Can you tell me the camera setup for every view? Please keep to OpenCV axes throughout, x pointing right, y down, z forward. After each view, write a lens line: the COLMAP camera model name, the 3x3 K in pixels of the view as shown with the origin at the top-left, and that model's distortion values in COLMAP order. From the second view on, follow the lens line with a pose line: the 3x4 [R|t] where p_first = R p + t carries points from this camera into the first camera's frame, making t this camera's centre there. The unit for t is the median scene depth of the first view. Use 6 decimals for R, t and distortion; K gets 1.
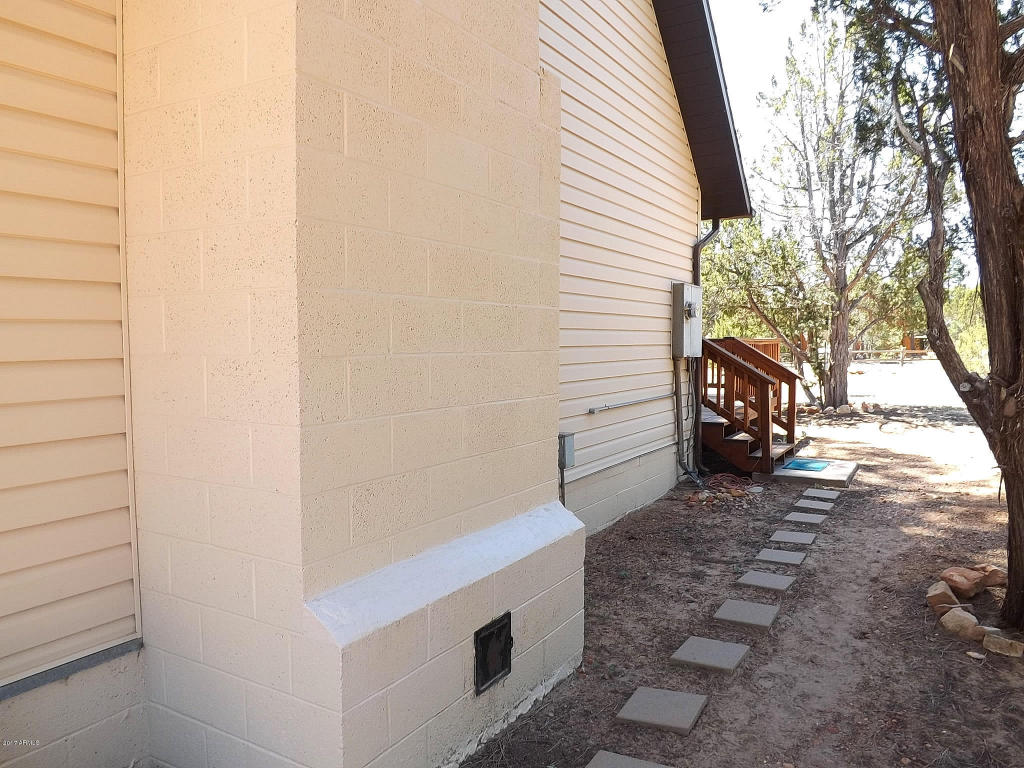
lens RADIAL K [[753.3, 0, 507.5], [0, 753.3, 391.7], [0, 0, 1]] dist [-0.037024, 0.008334]
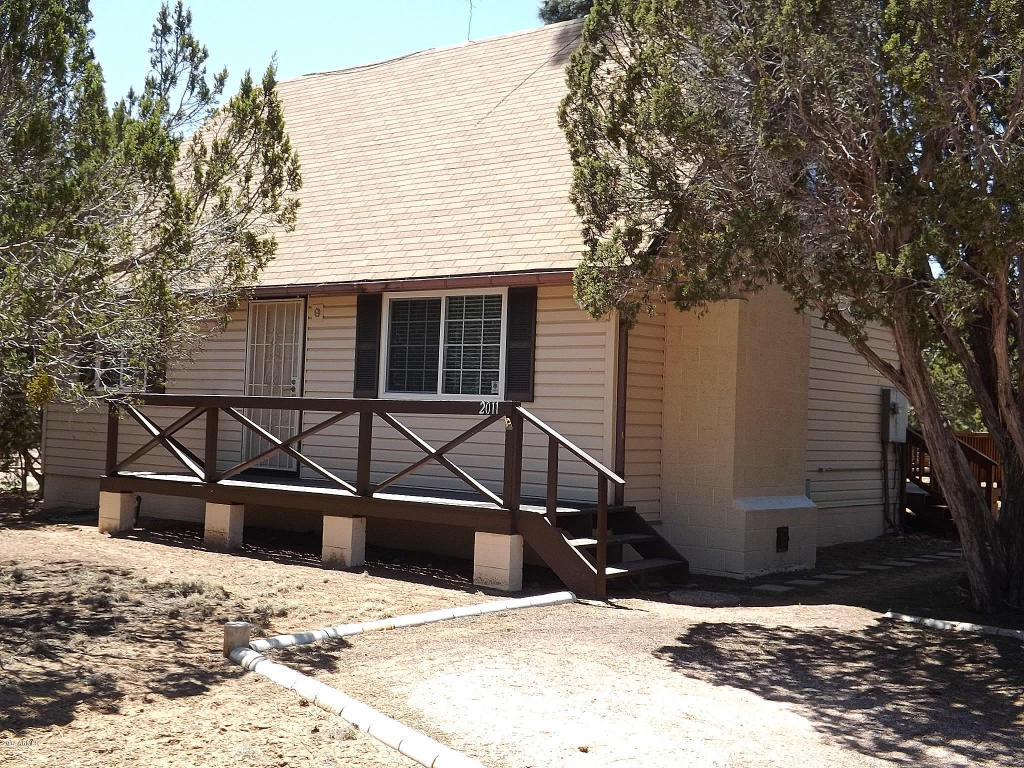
lens RADIAL K [[1151.9, 0, 512.0], [0, 1151.9, 384.0], [0, 0, 1]] dist [0.010287, 0.008617]
pose [[0.988196, 0.031625, -0.149896, -0.140861], [-0.046905, 0.993929, -0.099523, 0.093928], [0.145839, 0.105379, 0.983680, -1.225698]]
